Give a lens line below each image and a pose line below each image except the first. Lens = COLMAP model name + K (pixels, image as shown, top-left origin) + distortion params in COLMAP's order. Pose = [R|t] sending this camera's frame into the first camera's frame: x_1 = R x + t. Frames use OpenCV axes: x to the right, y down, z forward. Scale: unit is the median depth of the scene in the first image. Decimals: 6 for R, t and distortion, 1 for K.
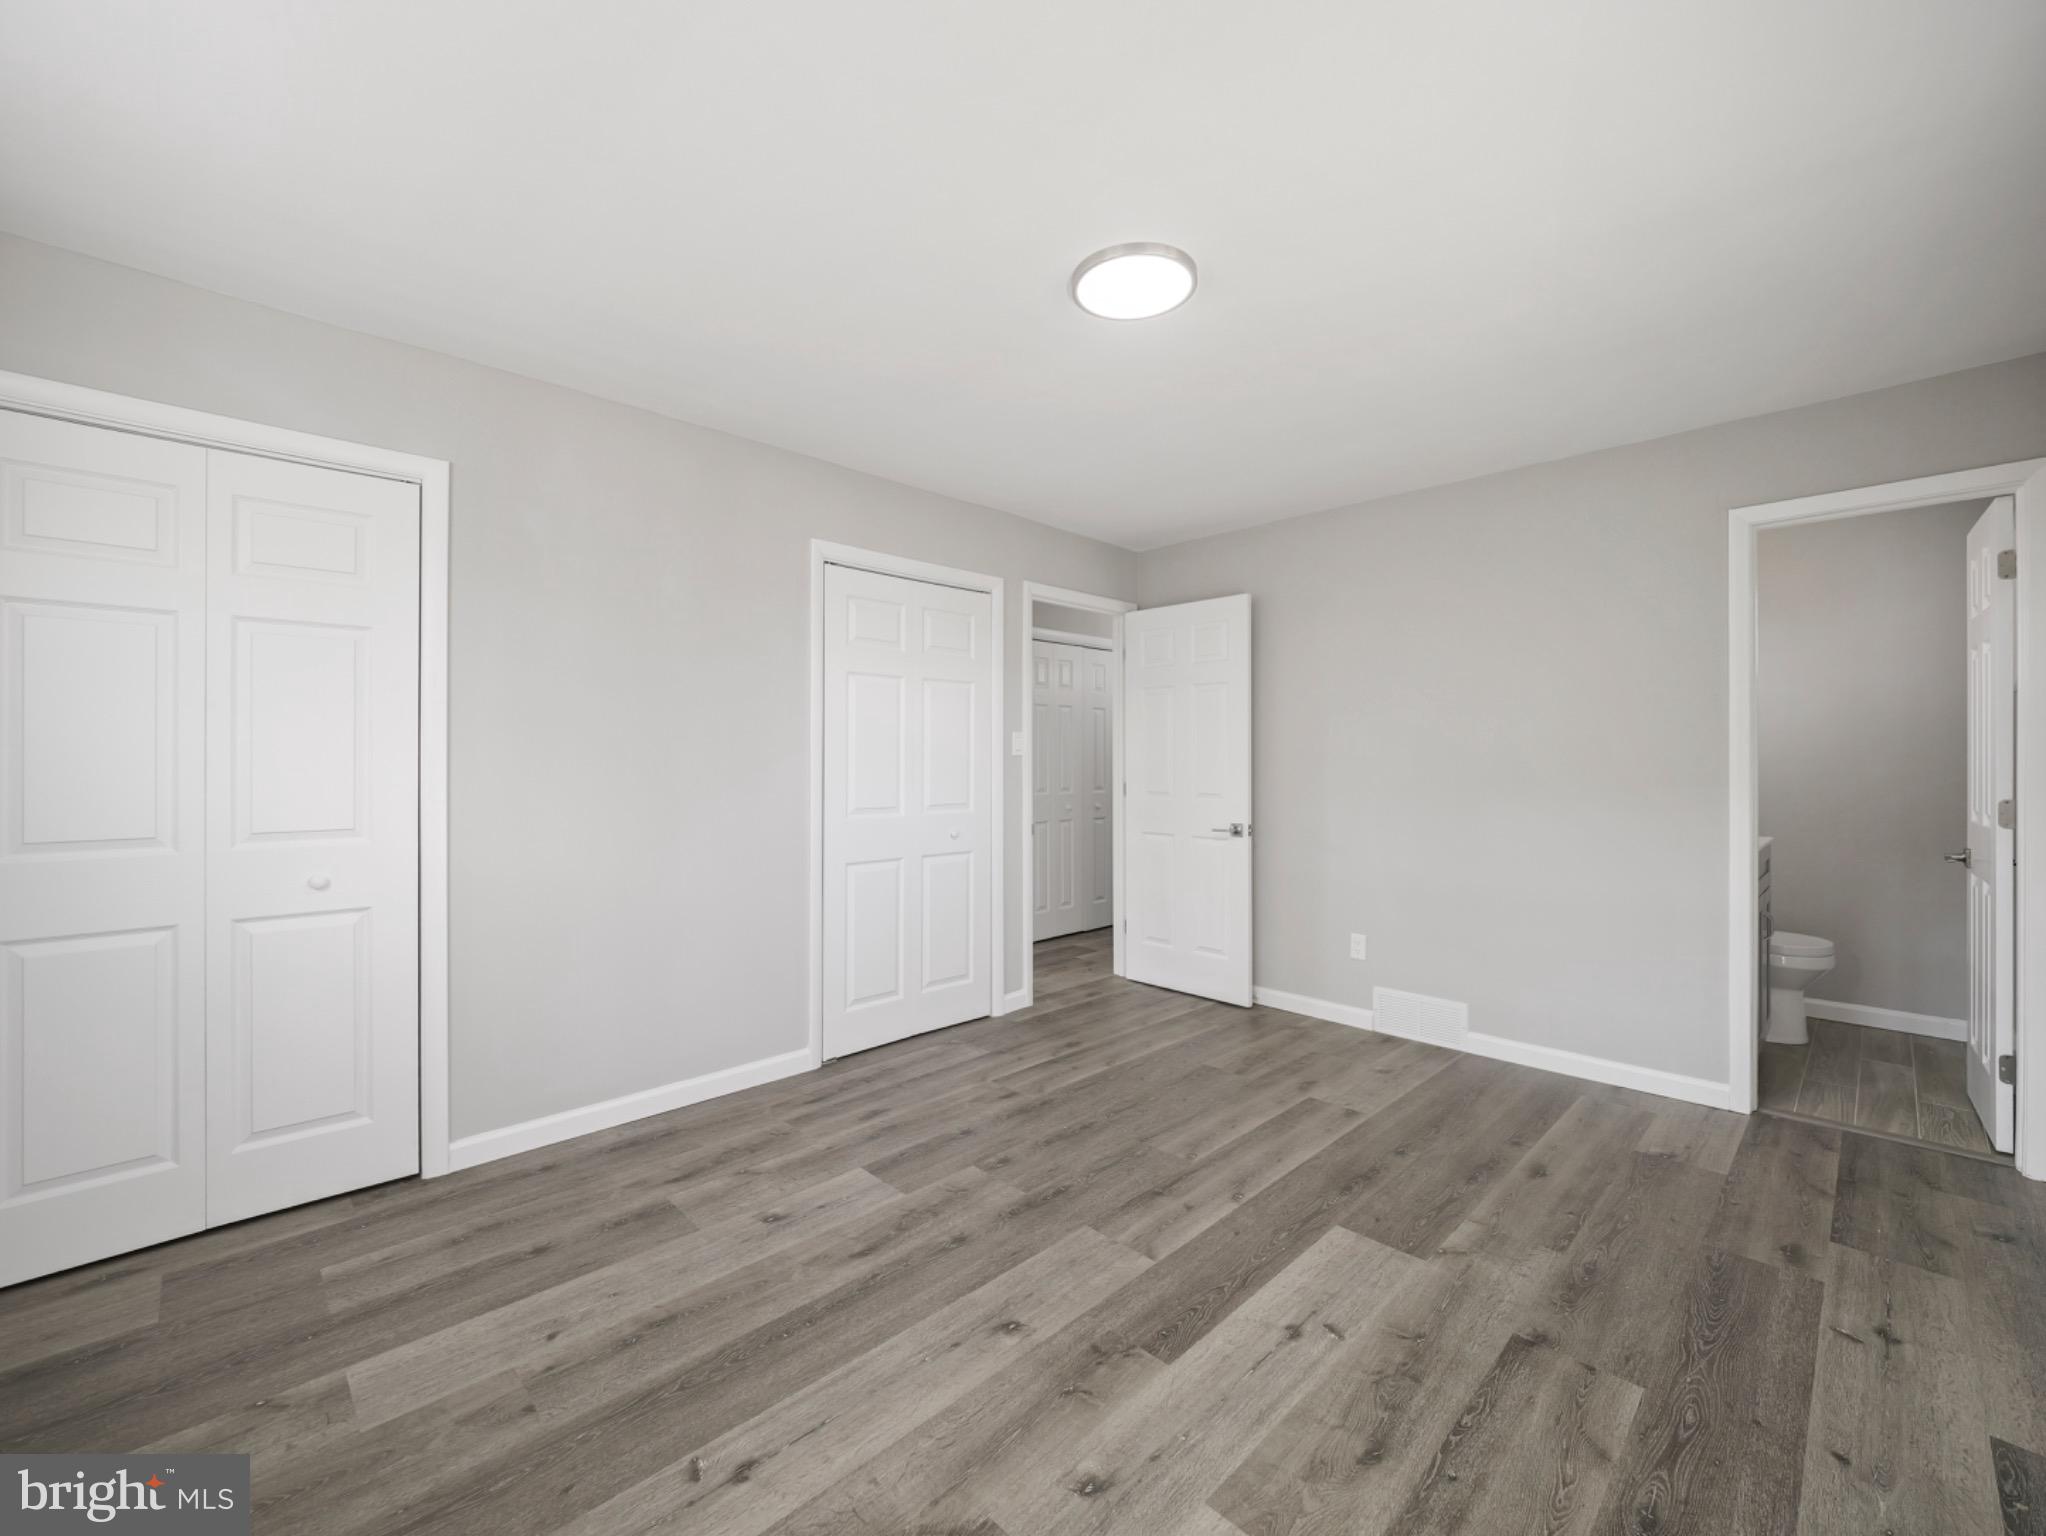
lens RADIAL K [[826.2, 0, 1026.2], [0, 826.2, 760.5], [0, 0, 1]] dist [-0.006288, -0.000329]
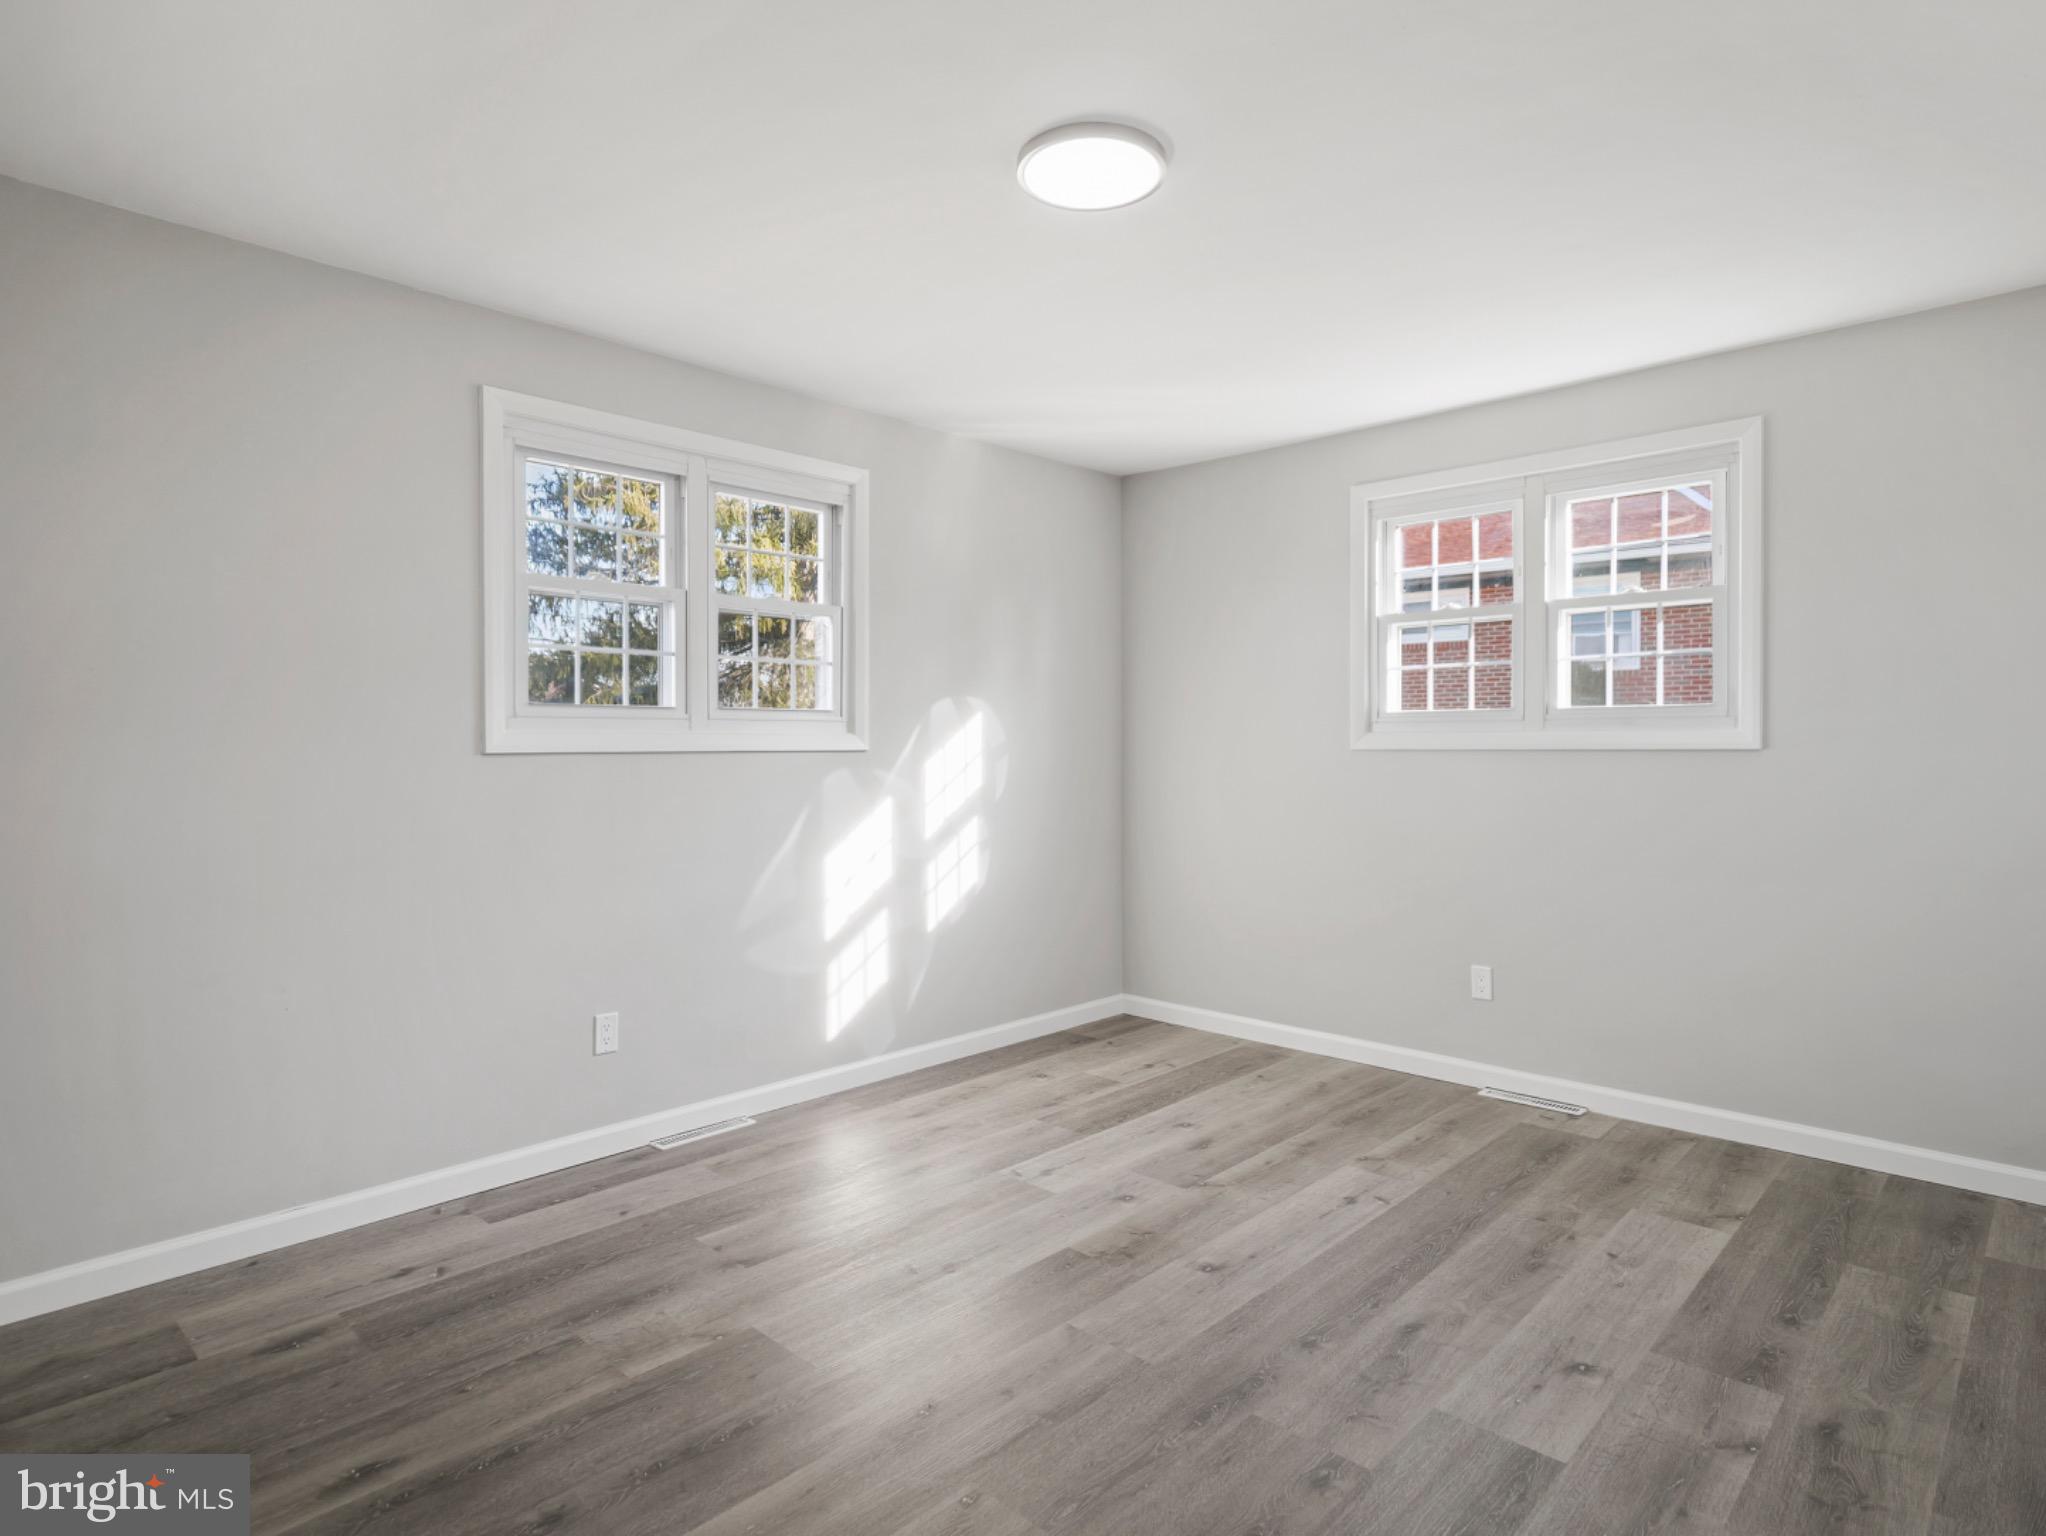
lens RADIAL K [[1067.1, 0, 1020.6], [0, 1067.1, 757.8], [0, 0, 1]] dist [-0.000188, -0.000321]
pose [[-0.999626, -0.000199, -0.027341, 0.242482], [-0.000578, 0.999904, 0.013878, 0.000256], [0.027336, 0.013889, -0.999530, 2.164790]]
